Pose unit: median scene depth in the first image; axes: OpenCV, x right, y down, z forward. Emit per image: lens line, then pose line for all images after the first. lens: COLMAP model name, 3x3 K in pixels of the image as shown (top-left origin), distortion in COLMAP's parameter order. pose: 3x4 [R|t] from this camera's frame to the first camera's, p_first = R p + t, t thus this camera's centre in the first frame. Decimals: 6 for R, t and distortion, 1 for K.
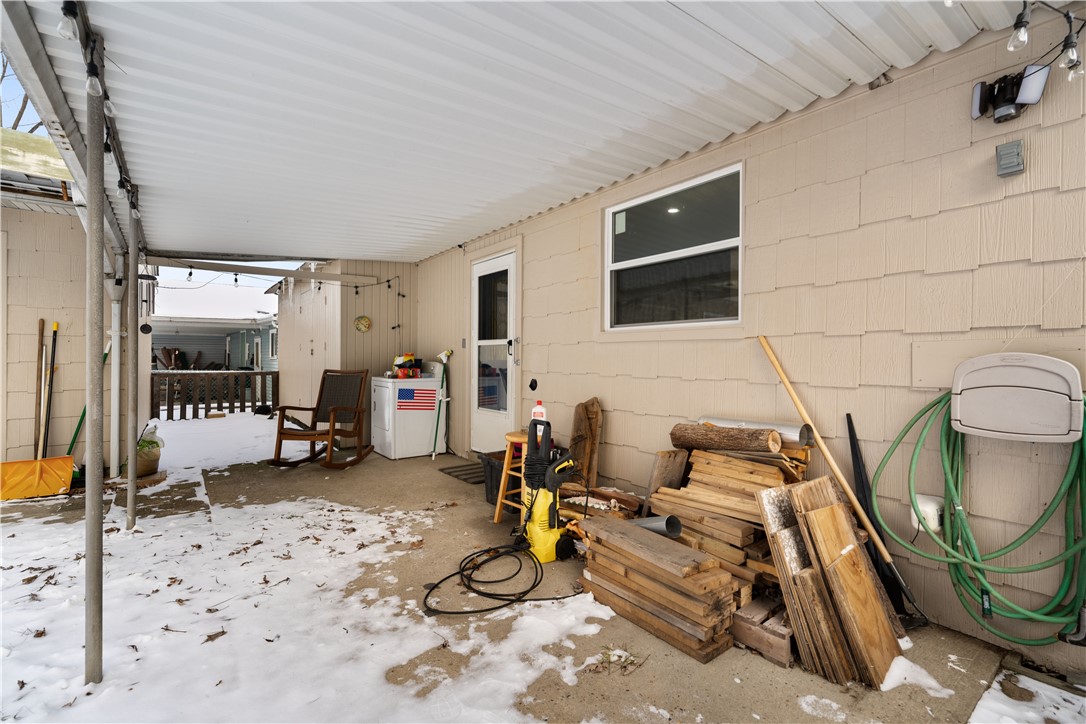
lens RADIAL K [[486.7, 0, 539.5], [0, 486.7, 359.2], [0, 0, 1]] dist [-0.001708, 0.000240]
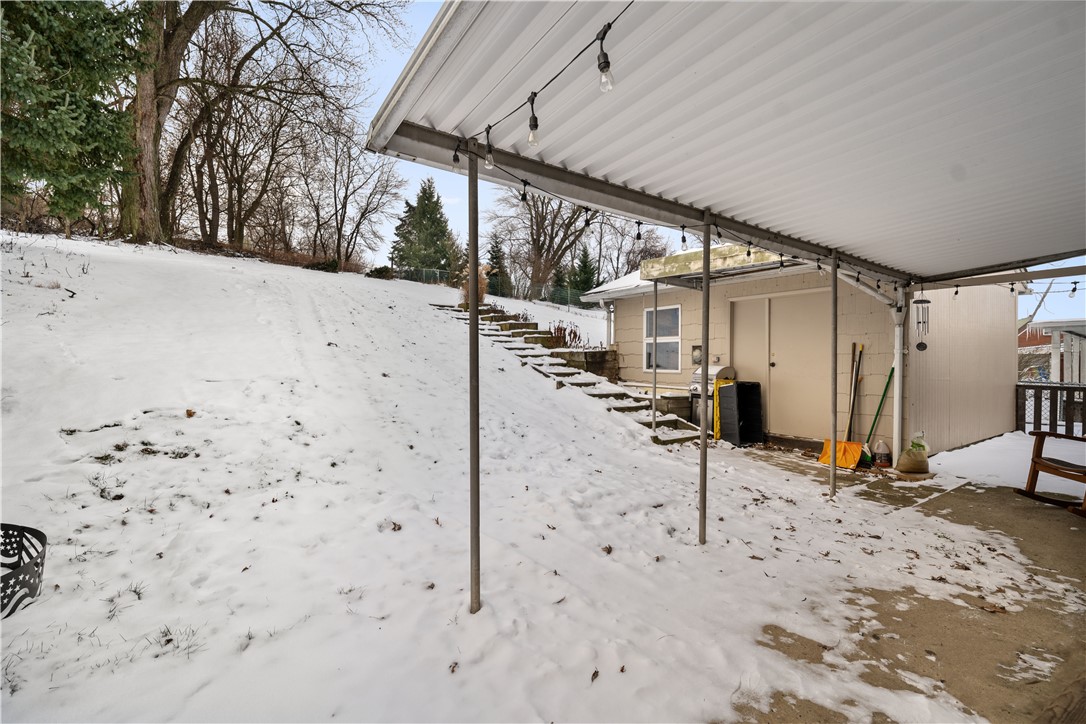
lens RADIAL K [[486.7, 0, 541.3], [0, 486.7, 361.7], [0, 0, 1]] dist [-0.001708, 0.000240]
pose [[-0.072164, 0.003565, -0.997386, 0.621538], [-0.005106, 0.999979, 0.003944, -0.039804], [0.997380, 0.005377, -0.072144, 0.283237]]
